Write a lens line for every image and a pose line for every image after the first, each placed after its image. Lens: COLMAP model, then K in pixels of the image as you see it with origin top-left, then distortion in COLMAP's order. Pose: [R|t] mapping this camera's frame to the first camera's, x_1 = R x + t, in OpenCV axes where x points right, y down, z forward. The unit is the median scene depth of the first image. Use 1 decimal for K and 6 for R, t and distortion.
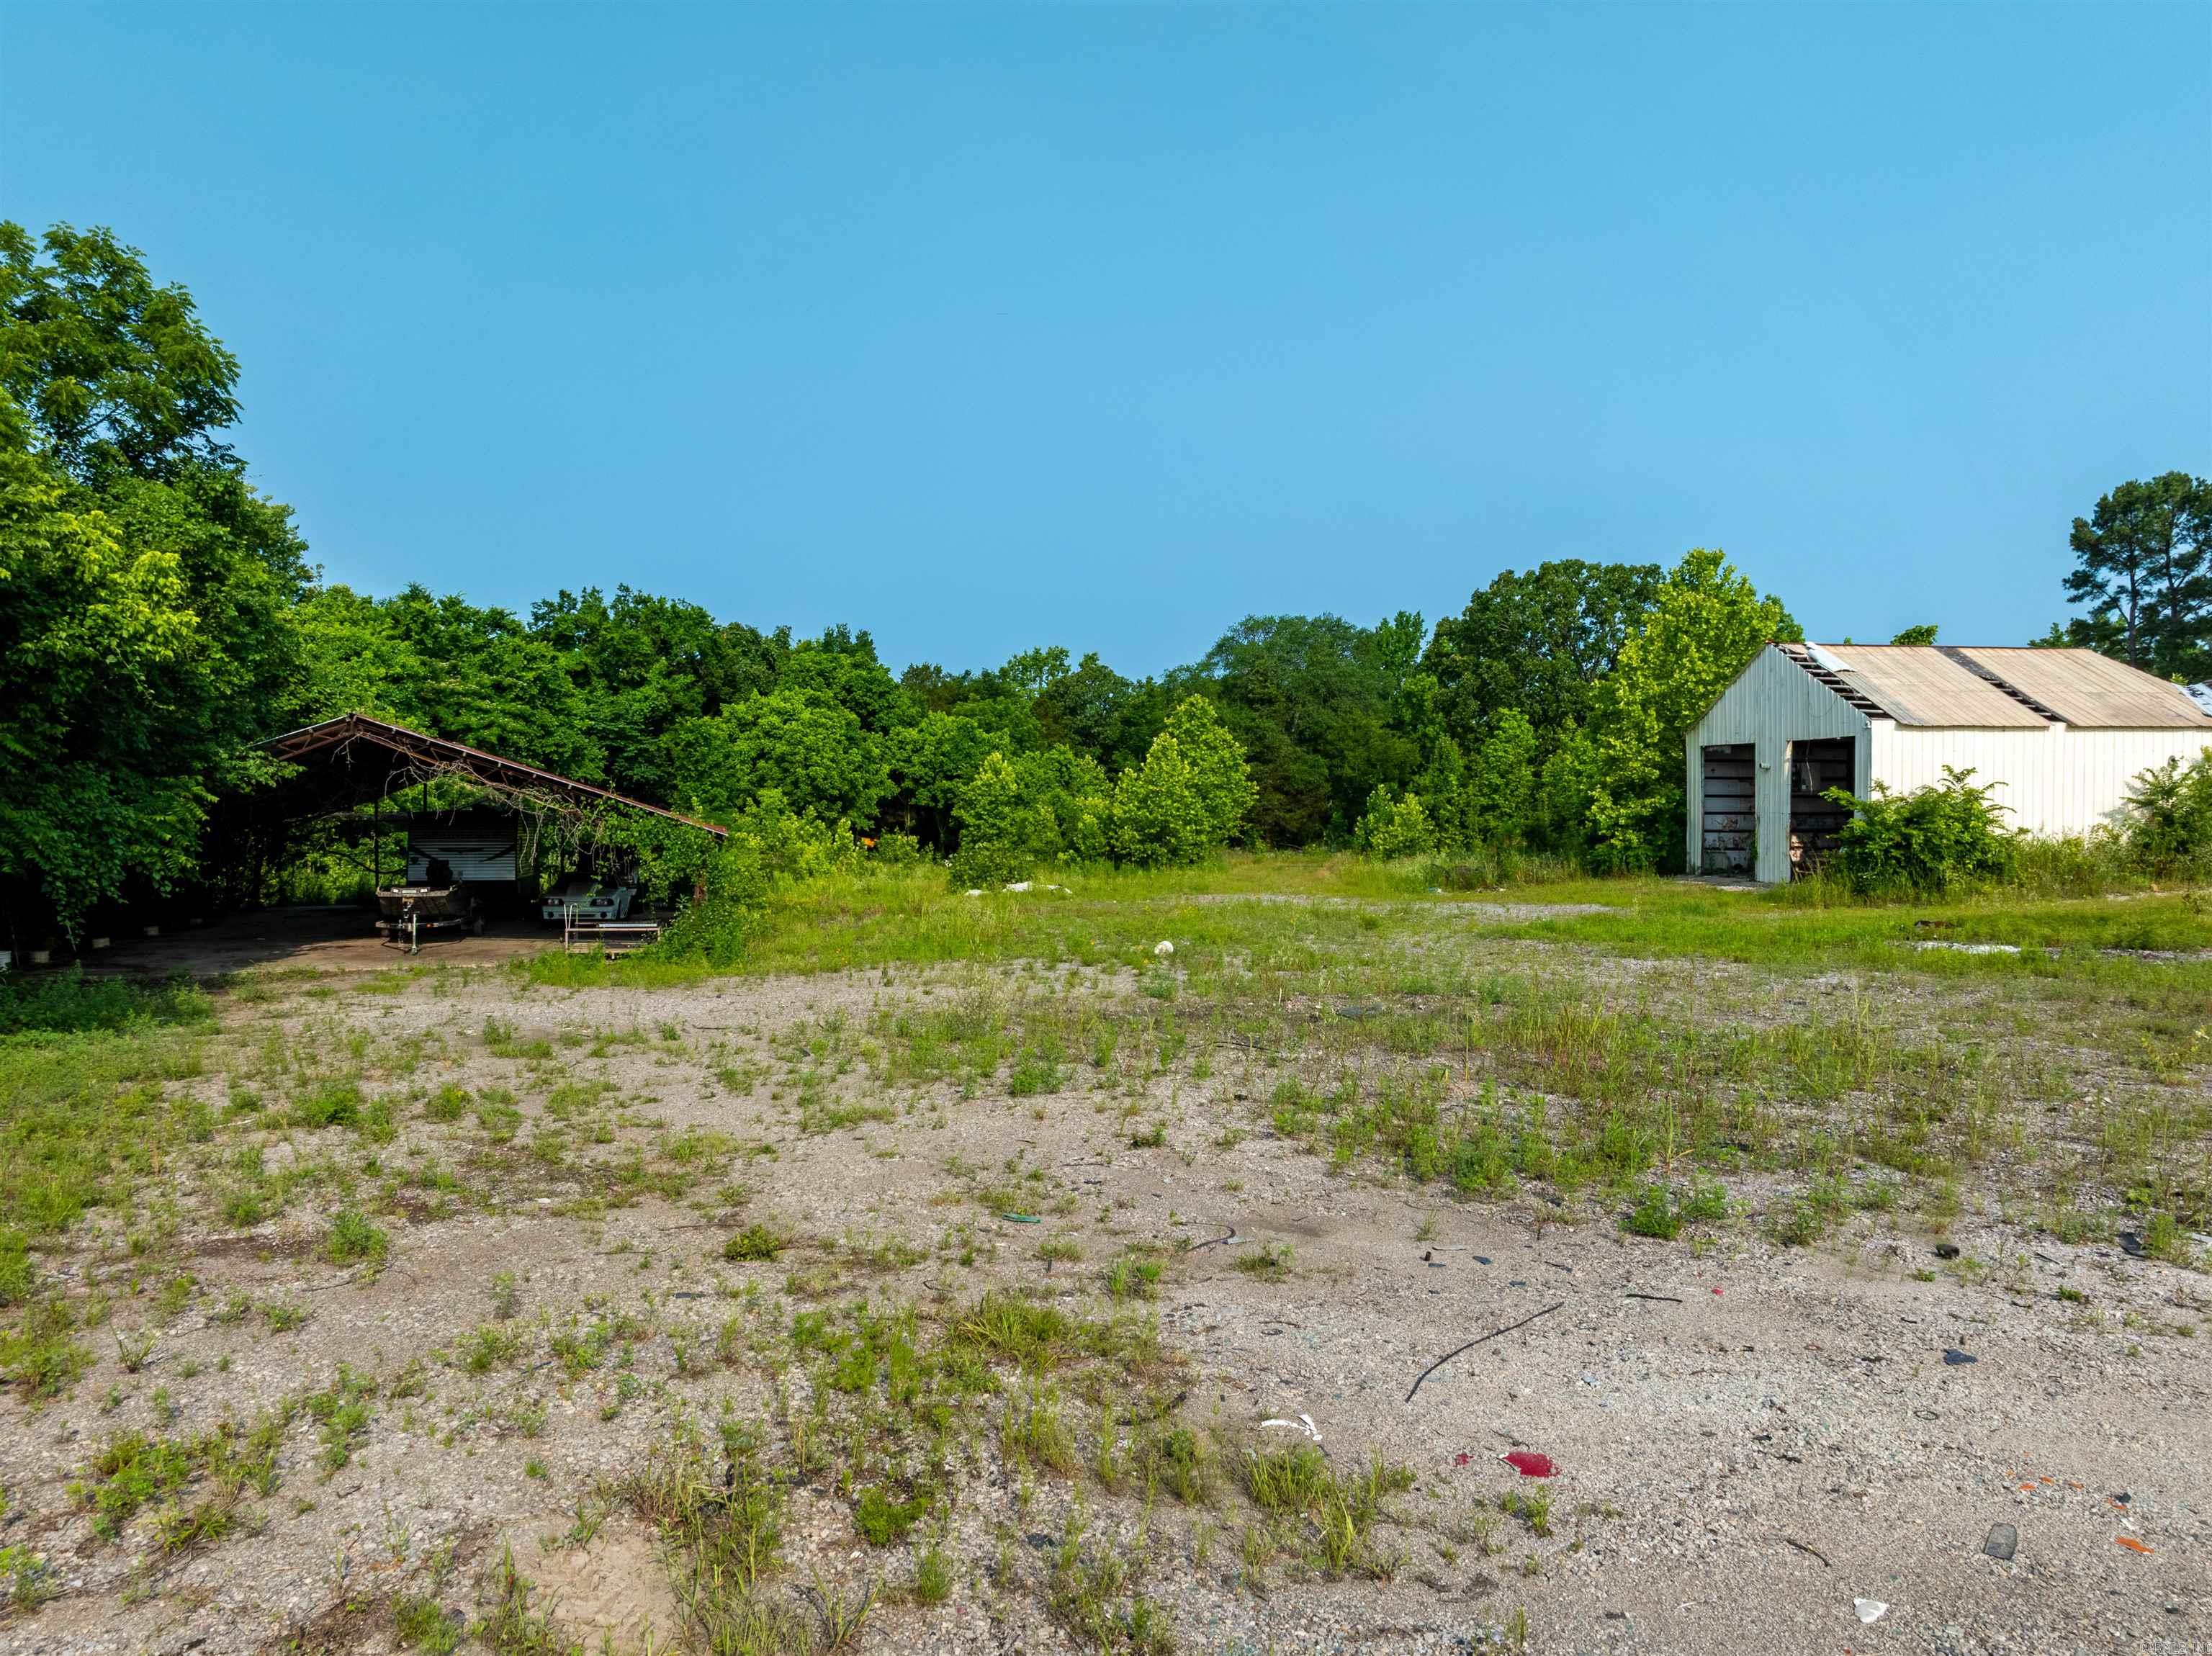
lens RADIAL K [[1542.8, 0, 1097.0], [0, 1542.8, 821.9], [0, 0, 1]] dist [-0.017318, -0.009317]
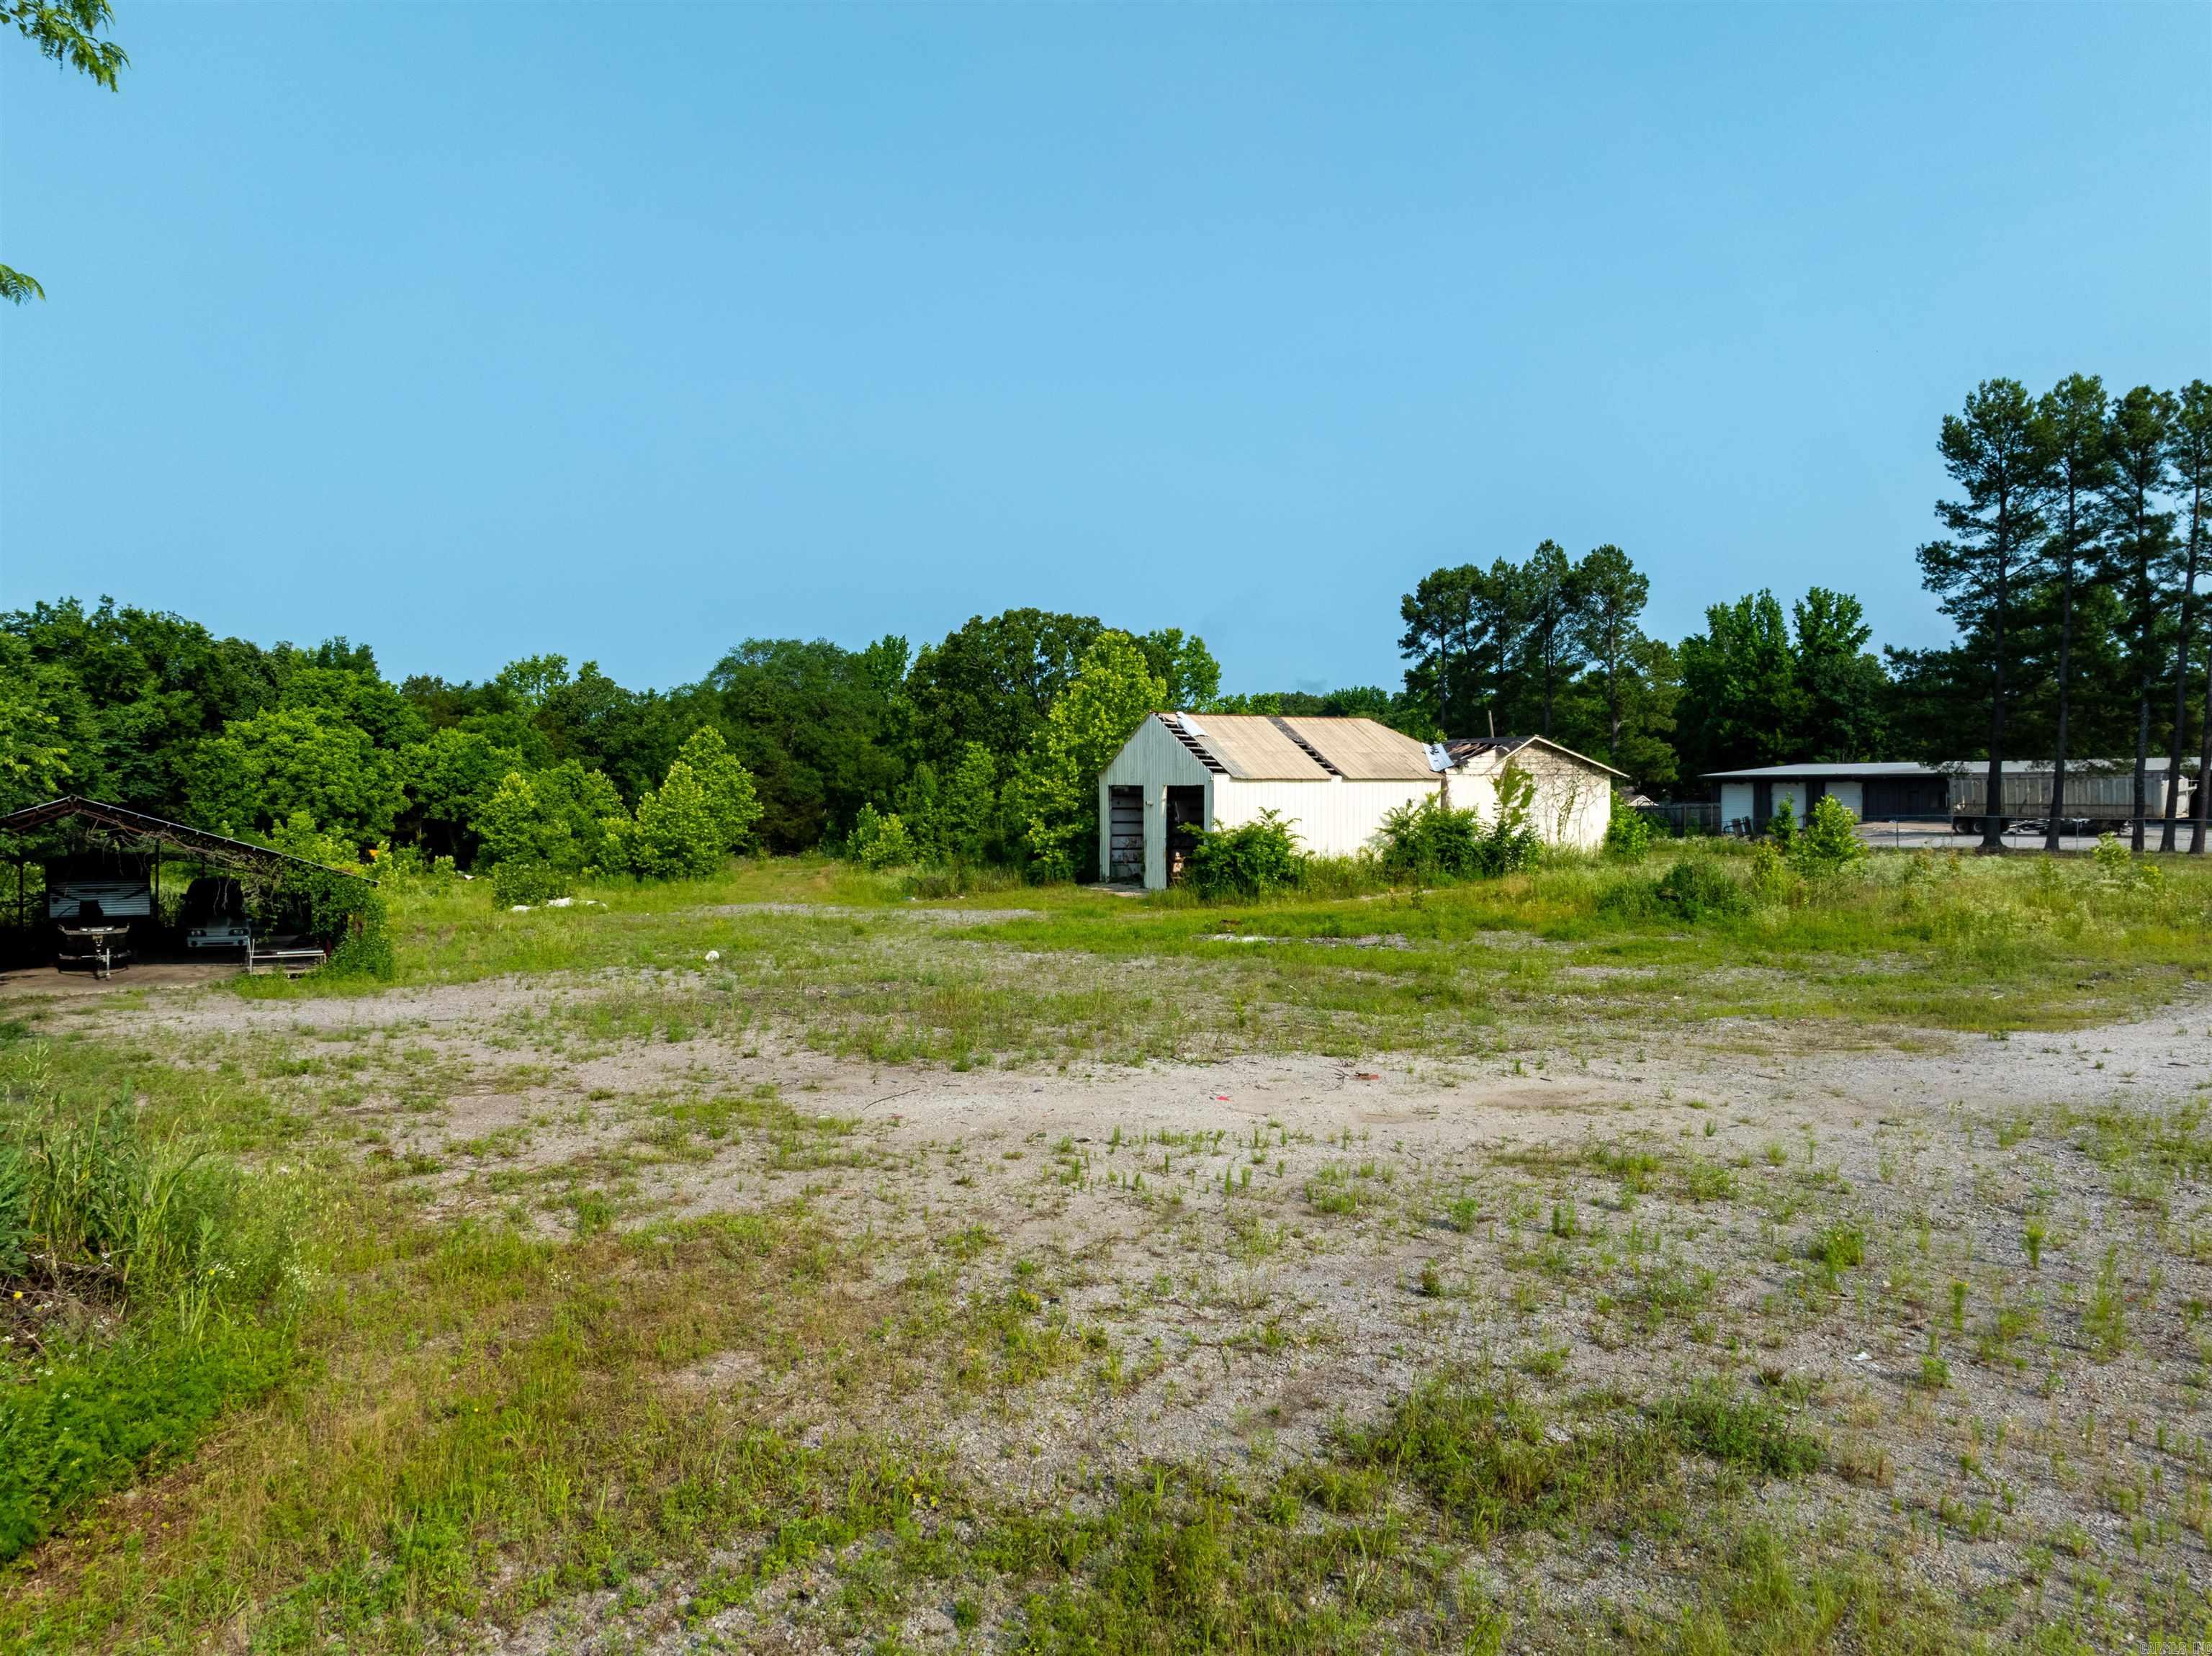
lens RADIAL K [[1542.8, 0, 1106.0], [0, 1542.8, 819.0], [0, 0, 1]] dist [-0.017318, -0.009317]
pose [[0.945335, -0.004871, 0.326063, -0.031681], [0.003107, 0.999978, 0.005932, -0.021403], [-0.326085, -0.004594, 0.945329, -0.191284]]
